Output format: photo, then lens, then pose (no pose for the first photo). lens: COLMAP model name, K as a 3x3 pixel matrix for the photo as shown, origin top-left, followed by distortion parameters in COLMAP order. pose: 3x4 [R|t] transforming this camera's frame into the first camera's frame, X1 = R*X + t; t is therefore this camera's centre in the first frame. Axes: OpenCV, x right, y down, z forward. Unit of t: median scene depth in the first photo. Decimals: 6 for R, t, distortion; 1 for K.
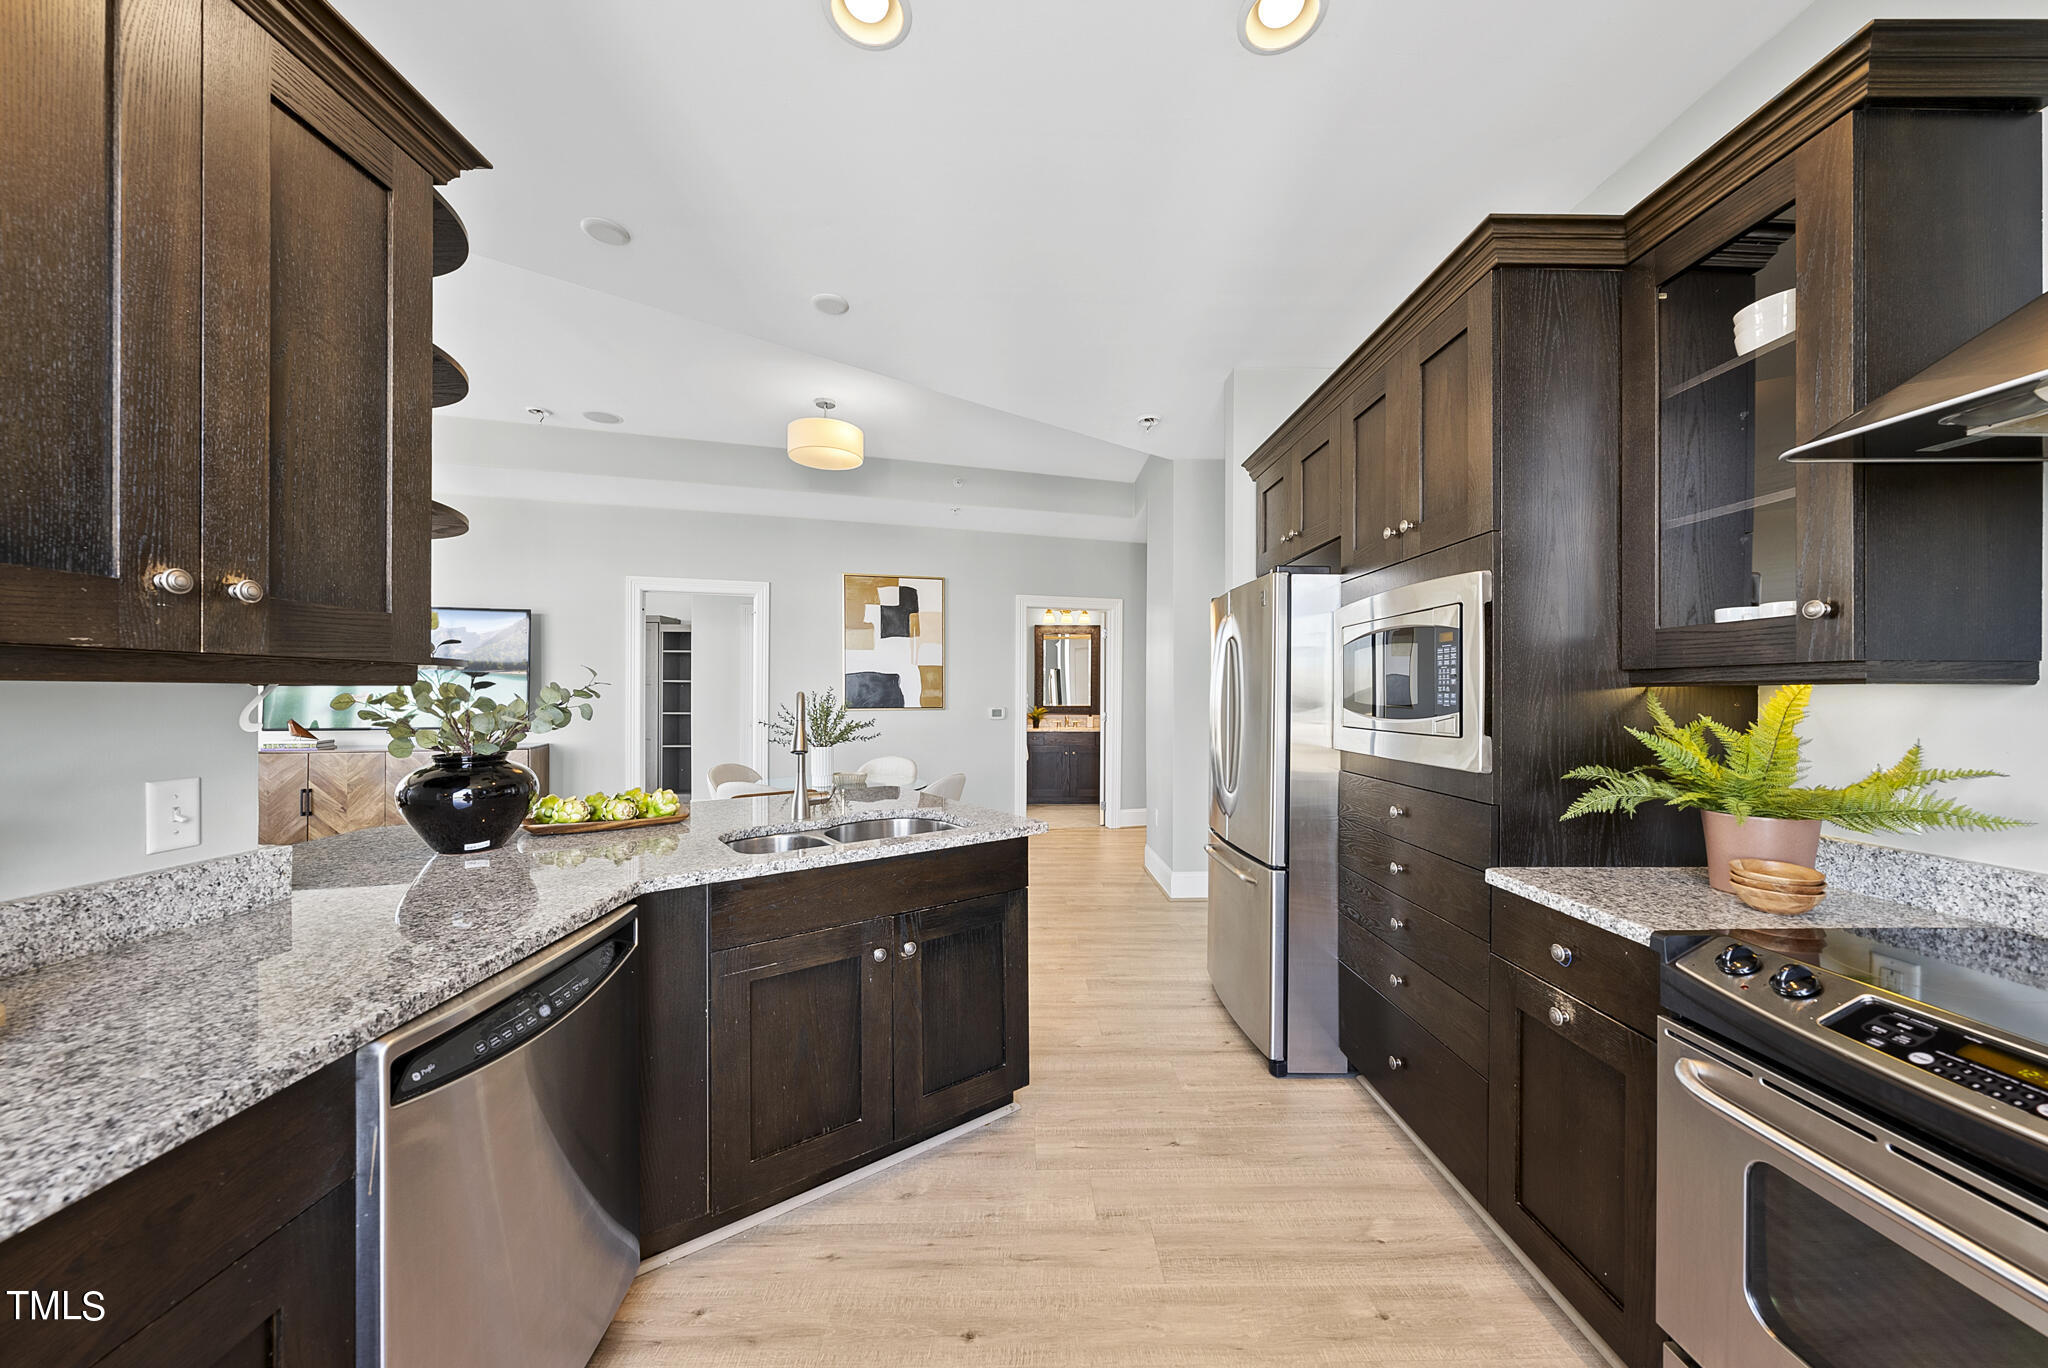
lens RADIAL K [[699.5, 0, 1020.8], [0, 699.5, 690.1], [0, 0, 1]] dist [-0.004203, -0.000127]
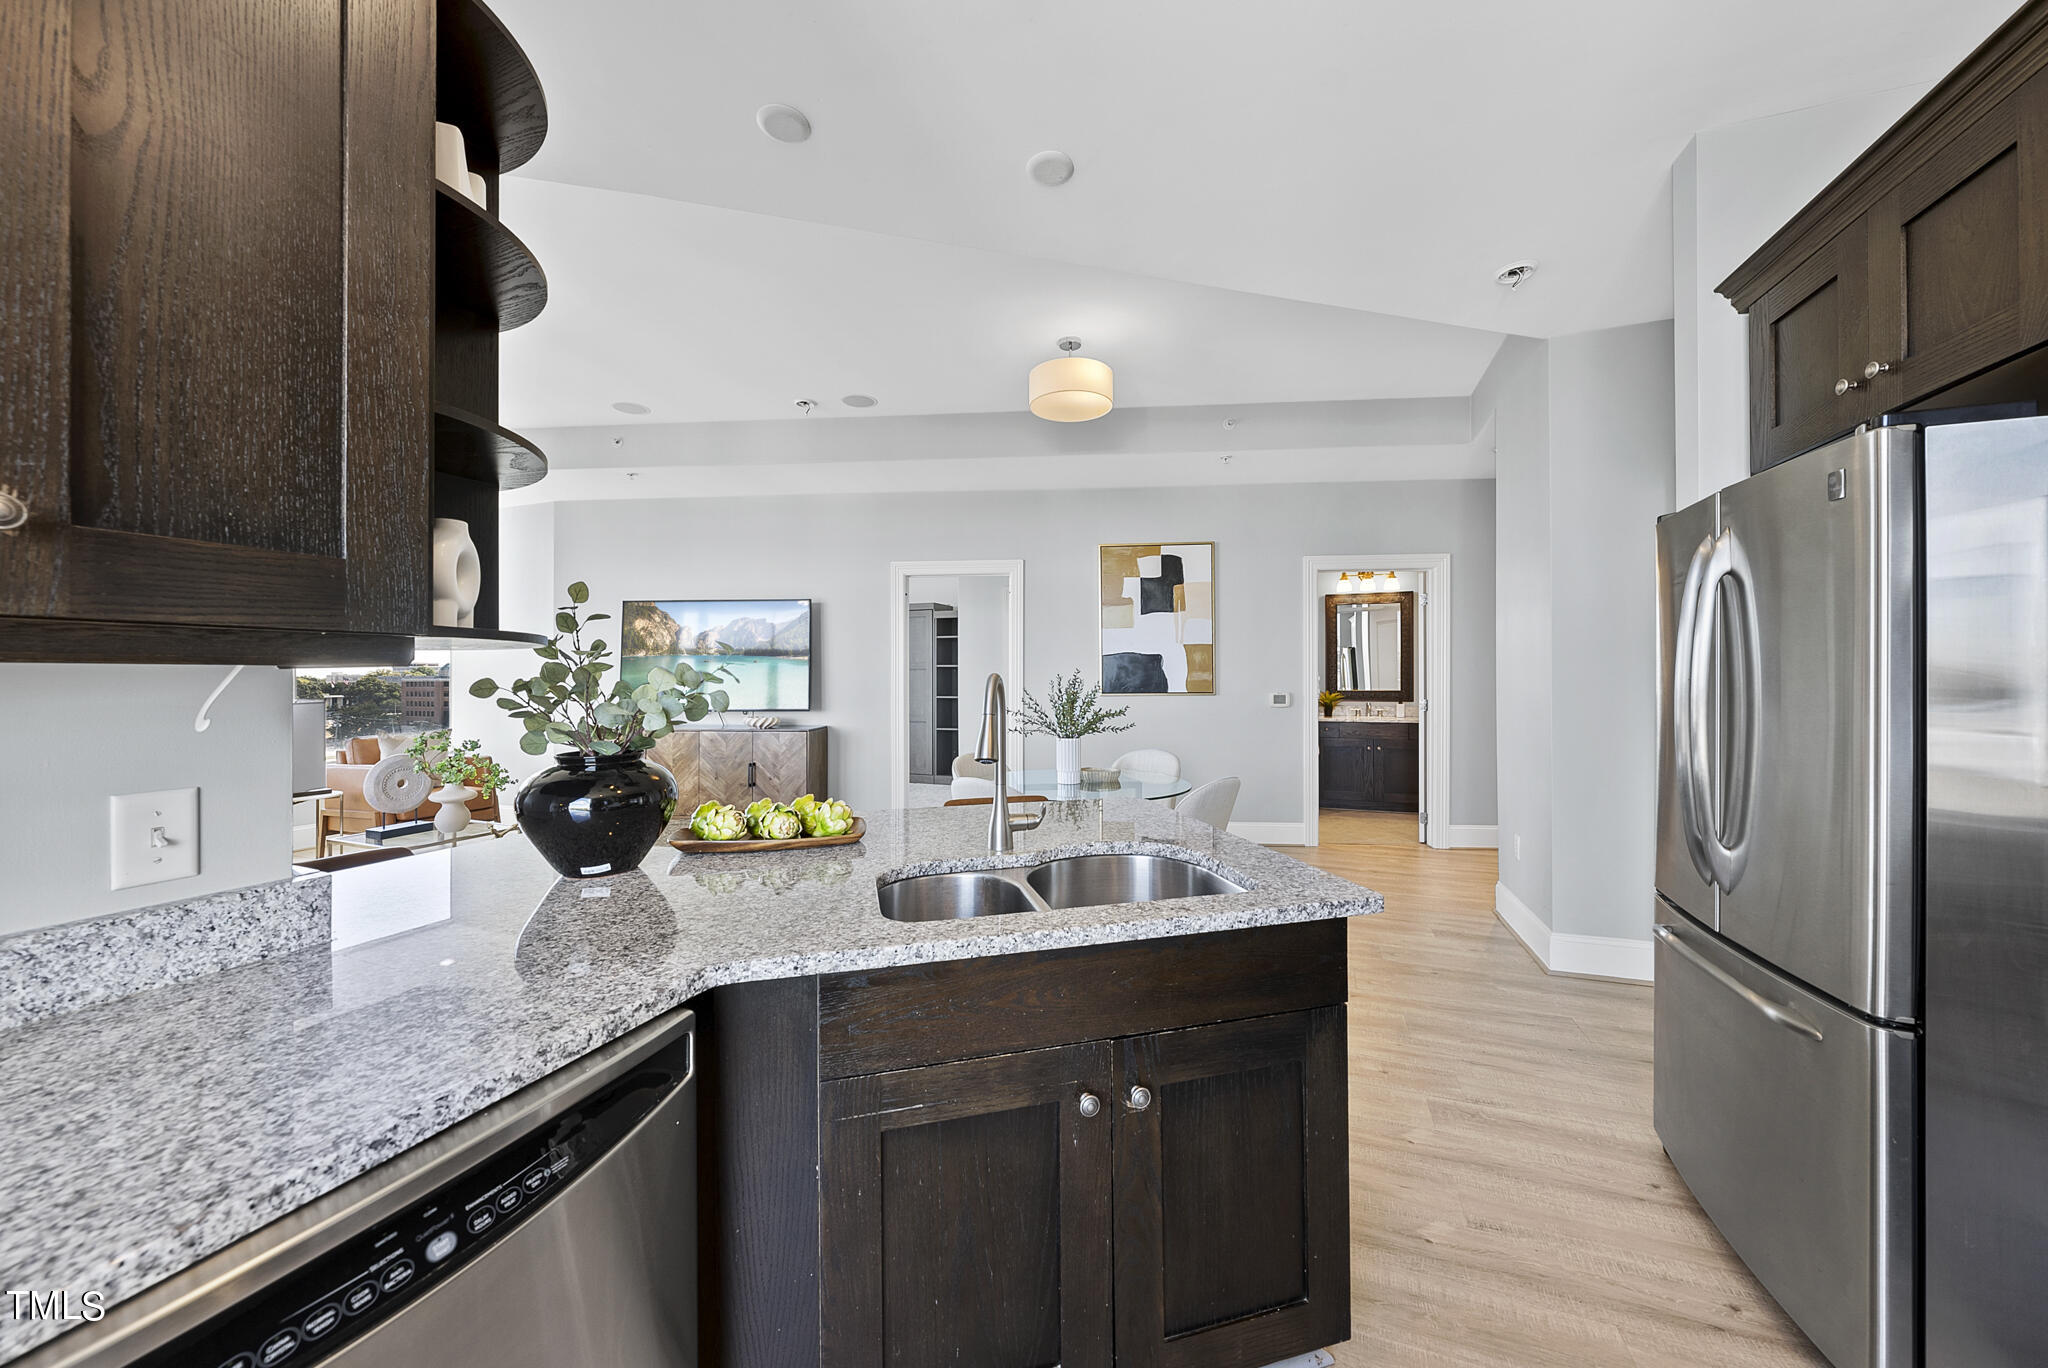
lens RADIAL K [[699.5, 0, 1029.0], [0, 699.5, 675.1], [0, 0, 1]] dist [-0.004203, -0.000127]
pose [[0.930688, -0.006139, -0.365763, -0.019517], [0.006913, 0.999976, 0.000806, 0.003222], [0.365749, -0.003279, 0.930708, 0.314218]]
